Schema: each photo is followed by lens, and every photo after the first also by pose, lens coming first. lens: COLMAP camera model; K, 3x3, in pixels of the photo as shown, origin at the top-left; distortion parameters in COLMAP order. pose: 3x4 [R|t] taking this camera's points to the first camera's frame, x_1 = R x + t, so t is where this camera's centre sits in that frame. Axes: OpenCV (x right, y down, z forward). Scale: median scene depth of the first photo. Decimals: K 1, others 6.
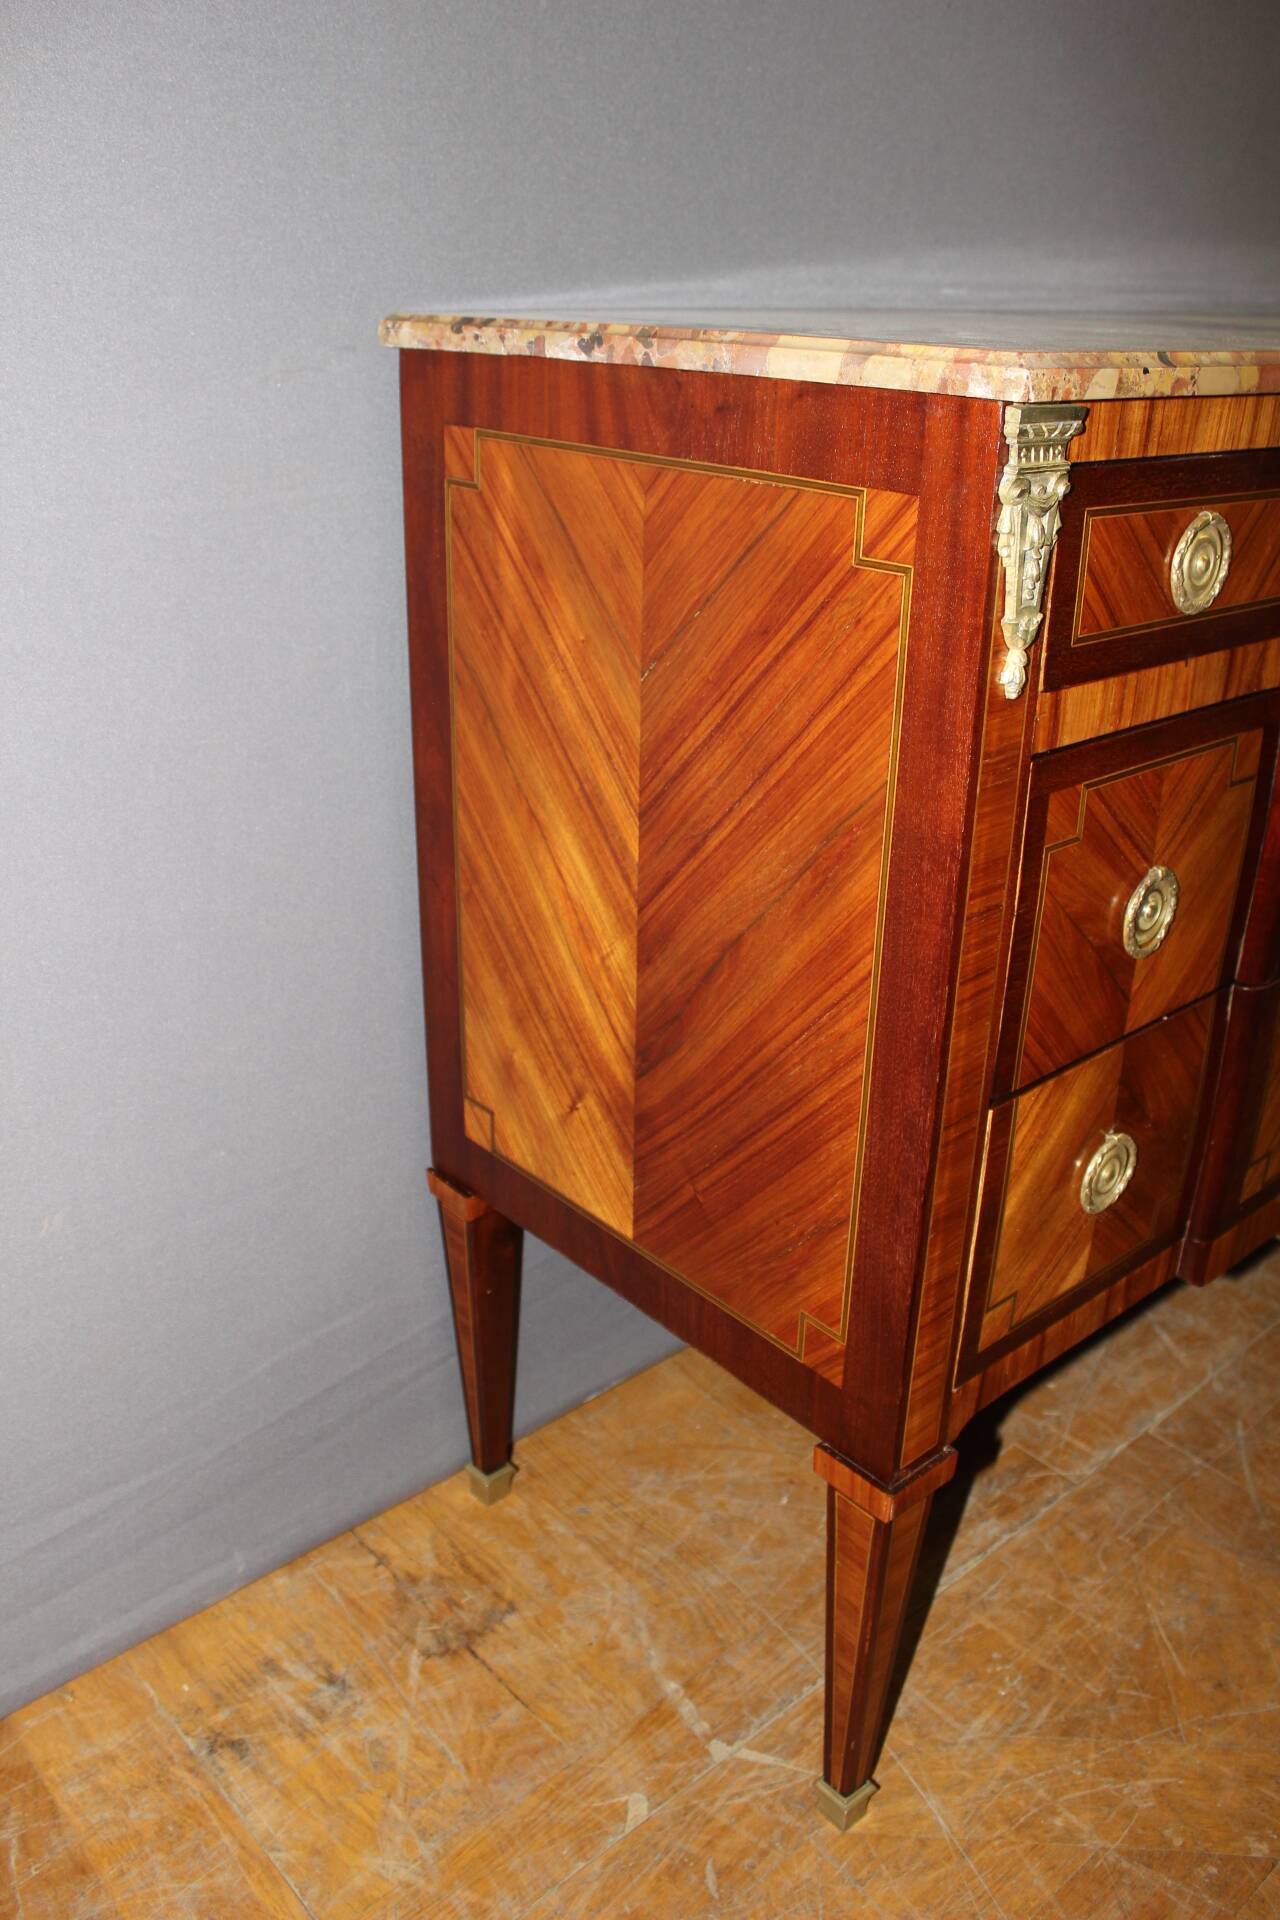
lens RADIAL K [[1543.7, 0, 641.1], [0, 1543.7, 959.8], [0, 0, 1]] dist [-0.098803, 0.001295]
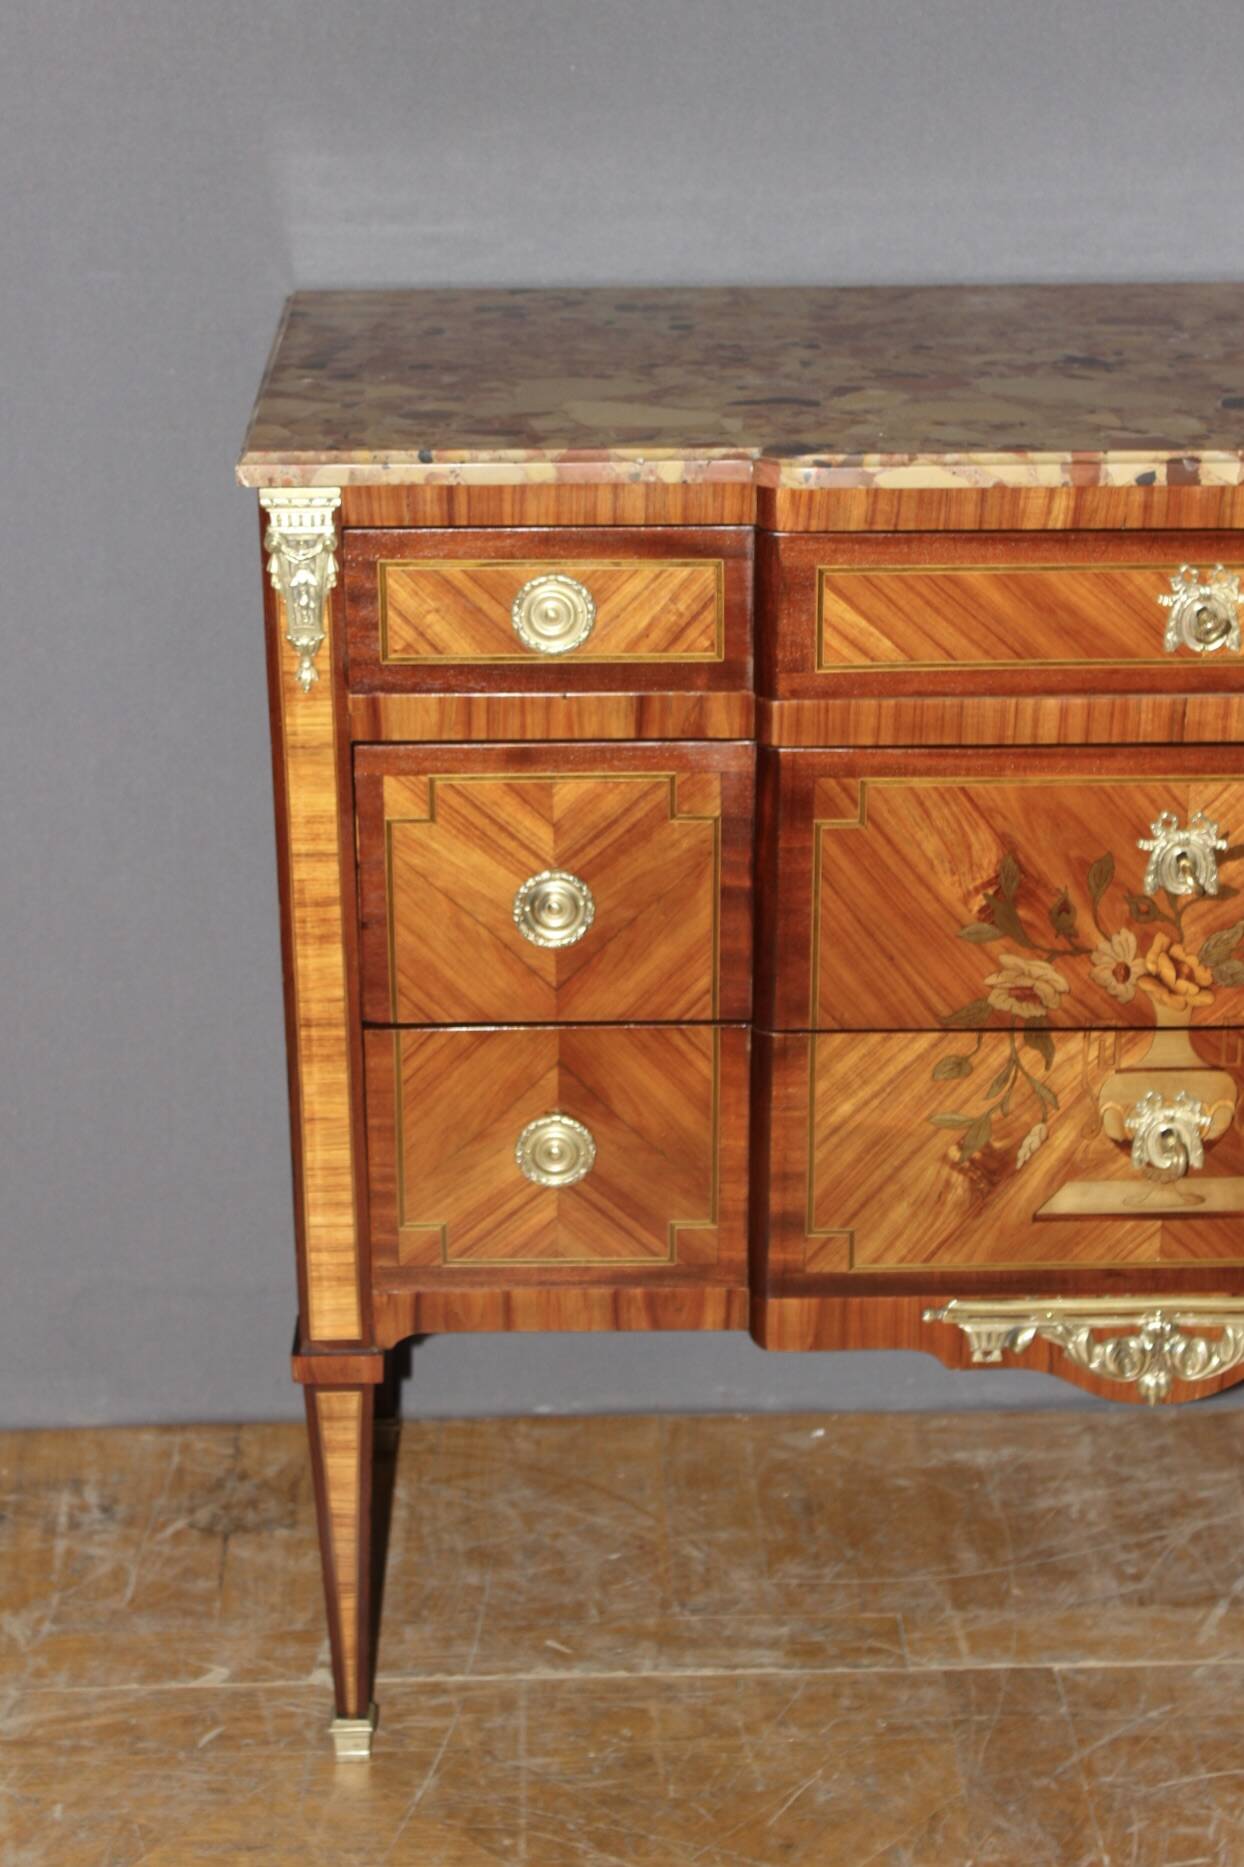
lens RADIAL K [[3364.9, 0, 615.4], [0, 3364.9, 935.1], [0, 0, 1]] dist [-0.011006, 0.154875]
pose [[0.773038, 0.222720, -0.593977, 2.015175], [-0.244059, 0.968688, 0.045590, -0.148669], [0.585532, 0.109722, 0.803189, -1.055196]]
